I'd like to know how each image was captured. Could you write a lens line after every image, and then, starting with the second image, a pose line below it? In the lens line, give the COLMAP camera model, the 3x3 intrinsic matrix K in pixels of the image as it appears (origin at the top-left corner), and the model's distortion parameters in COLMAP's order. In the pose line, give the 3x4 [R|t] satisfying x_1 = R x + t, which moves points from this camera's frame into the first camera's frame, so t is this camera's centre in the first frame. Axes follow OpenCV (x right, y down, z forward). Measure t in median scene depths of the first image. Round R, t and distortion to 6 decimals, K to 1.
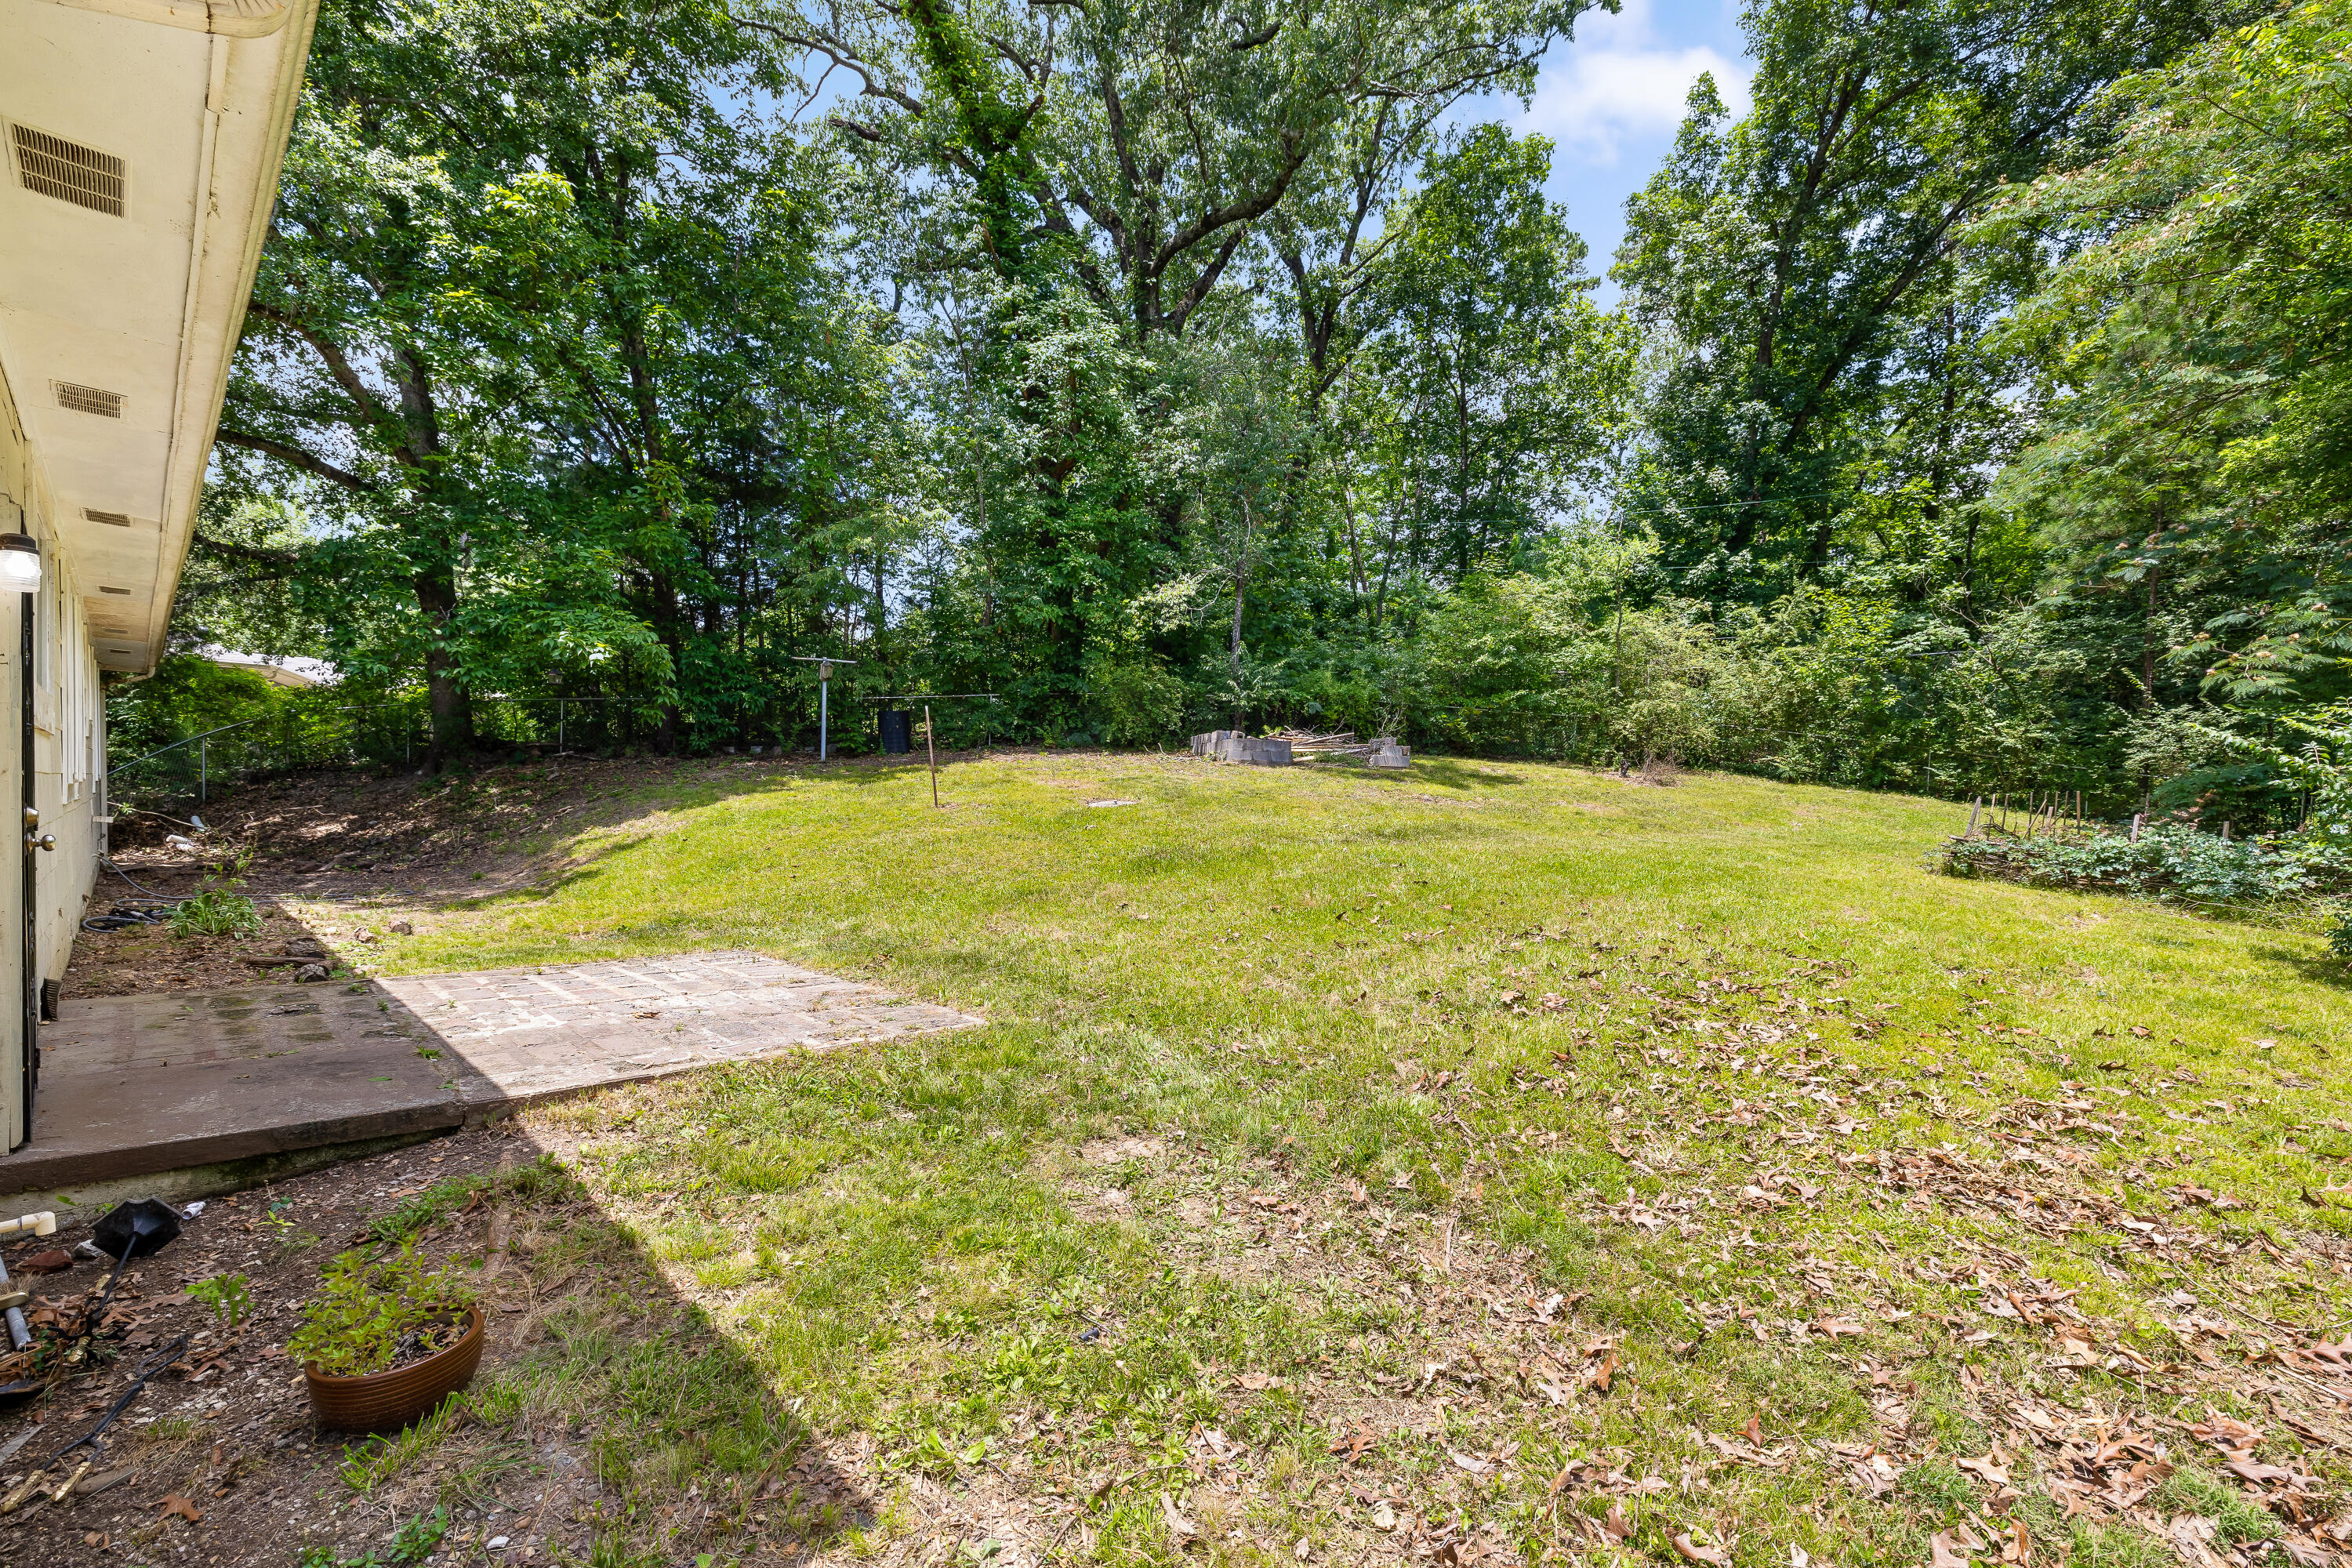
lens RADIAL K [[1001.3, 0, 1163.2], [0, 1001.3, 858.5], [0, 0, 1]] dist [-0.006365, 0.000545]
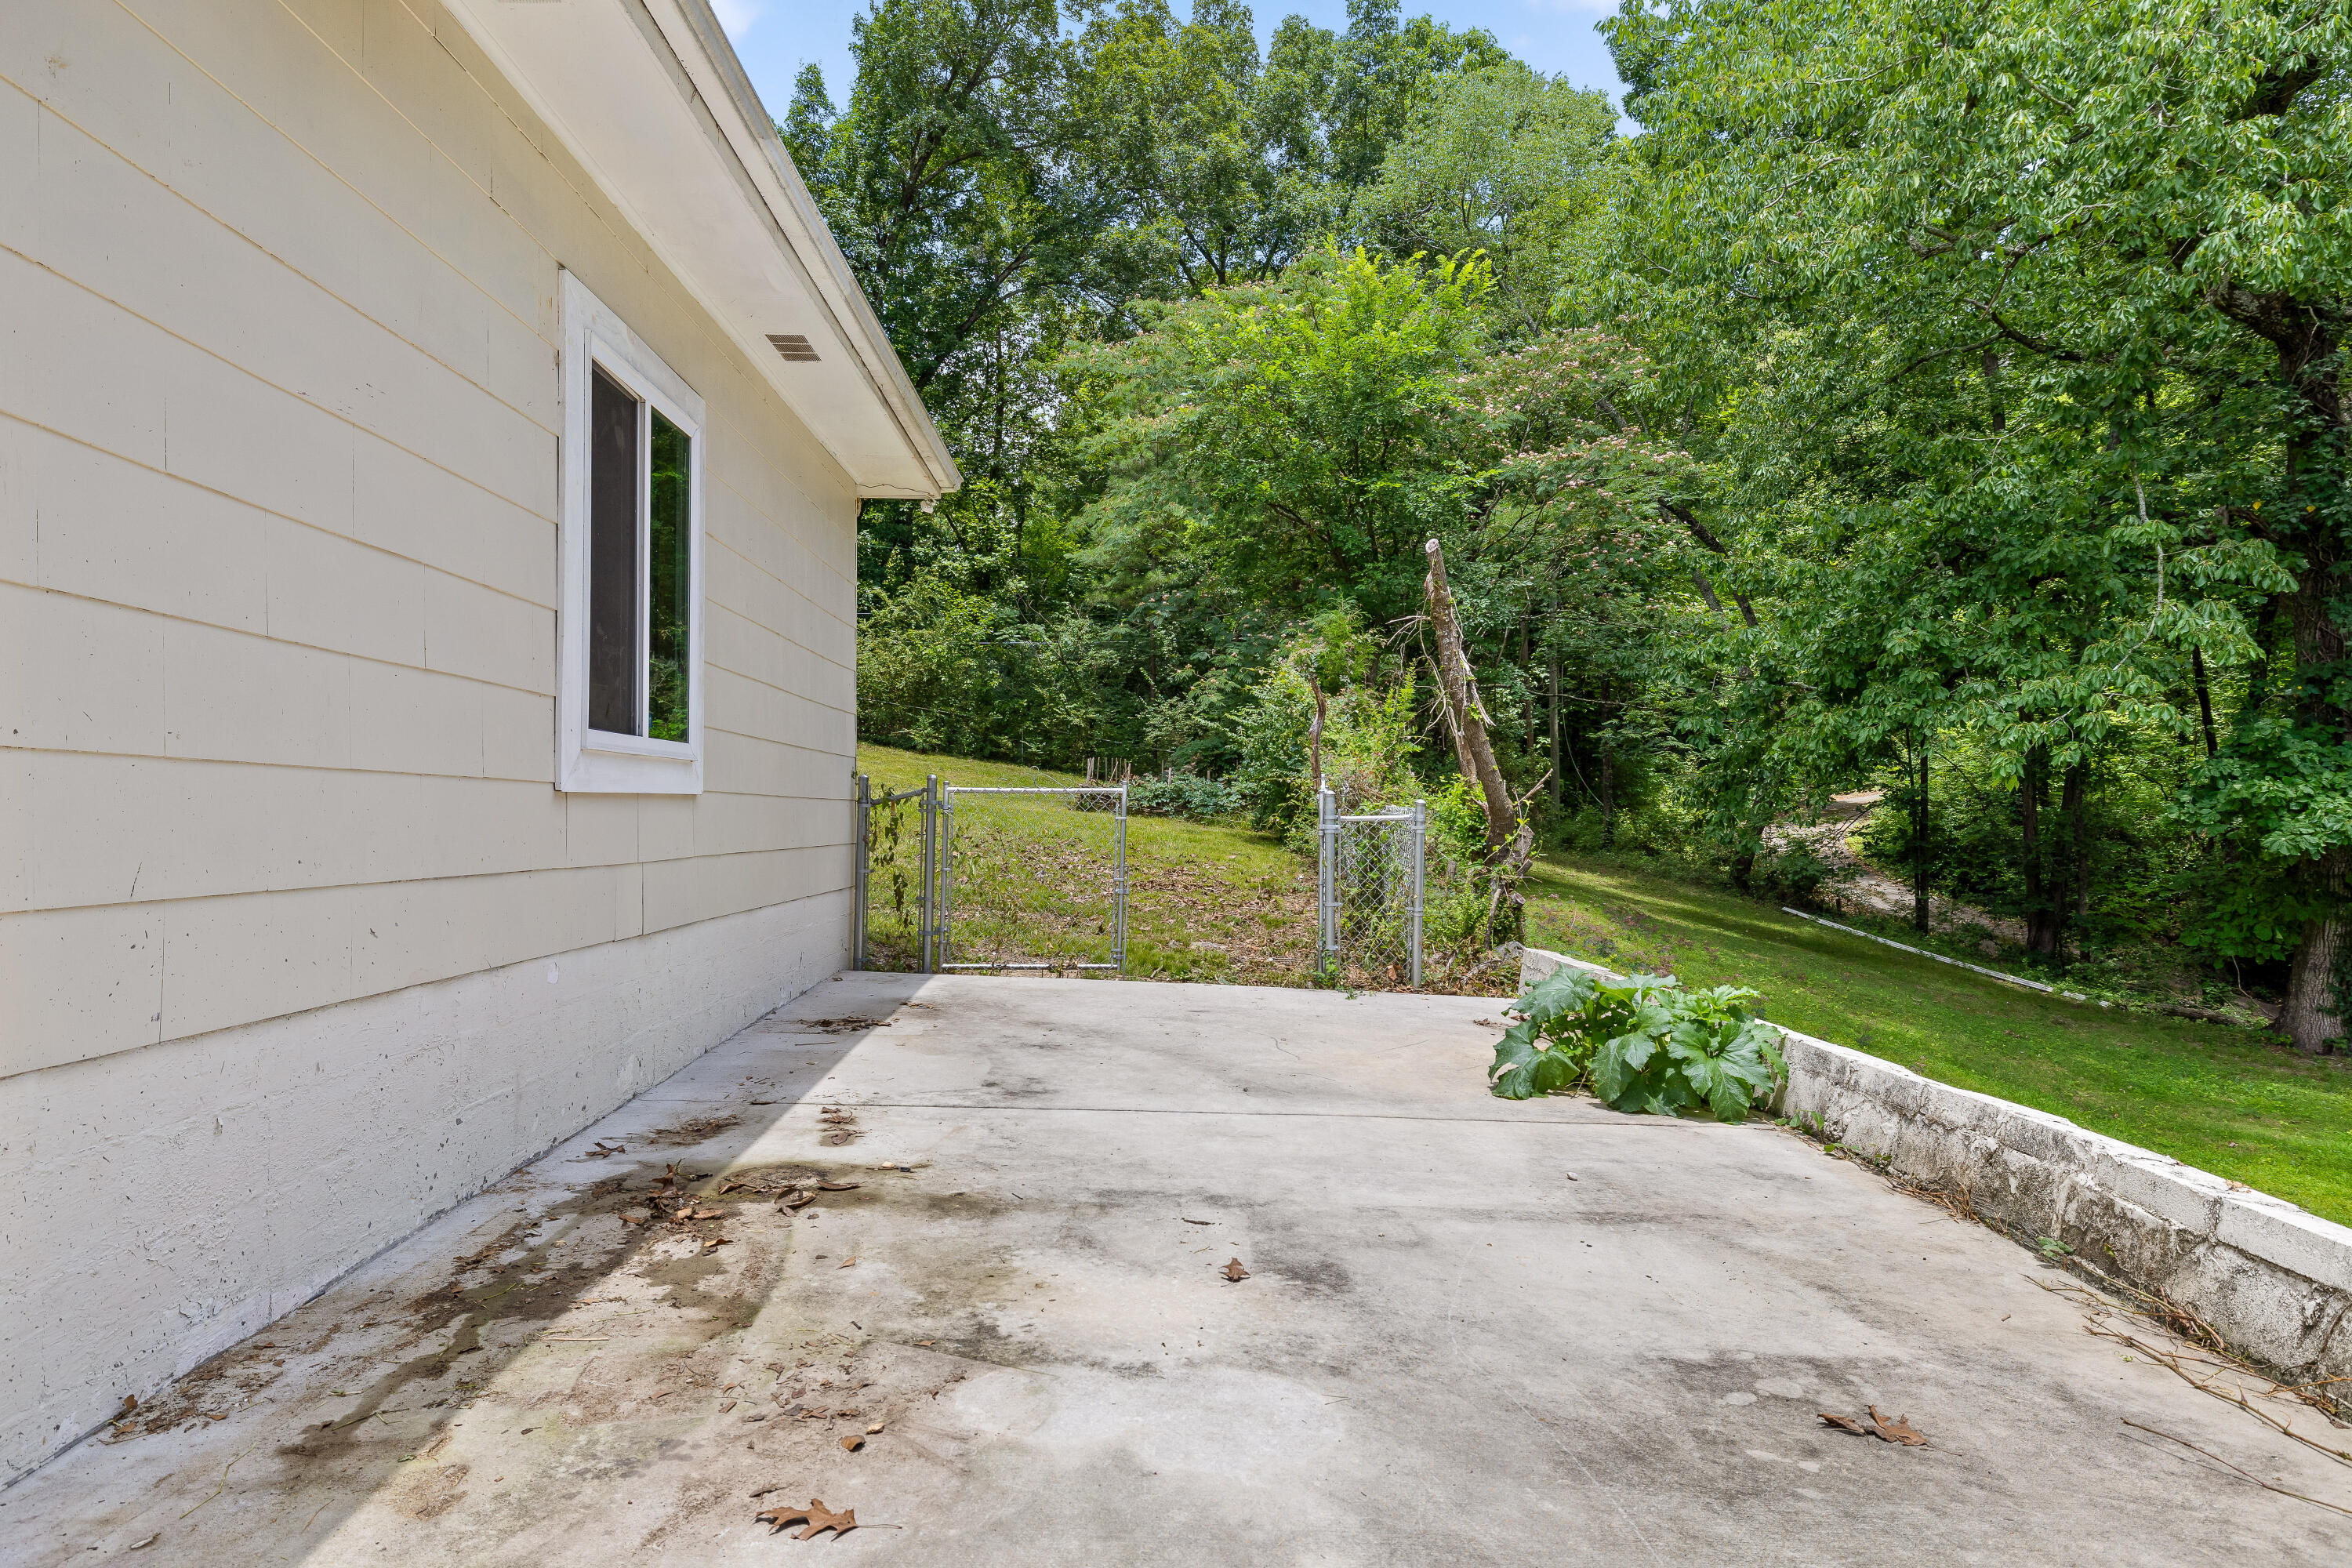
lens RADIAL K [[2284.3, 0, 1175.8], [0, 2284.3, 779.2], [0, 0, 1]] dist [-0.020545, 0.000000]
pose [[0.677973, 0.004632, 0.735072, -1.109261], [0.054360, 0.996926, -0.056420, 0.117540], [-0.733074, 0.078210, 0.675637, -0.963438]]
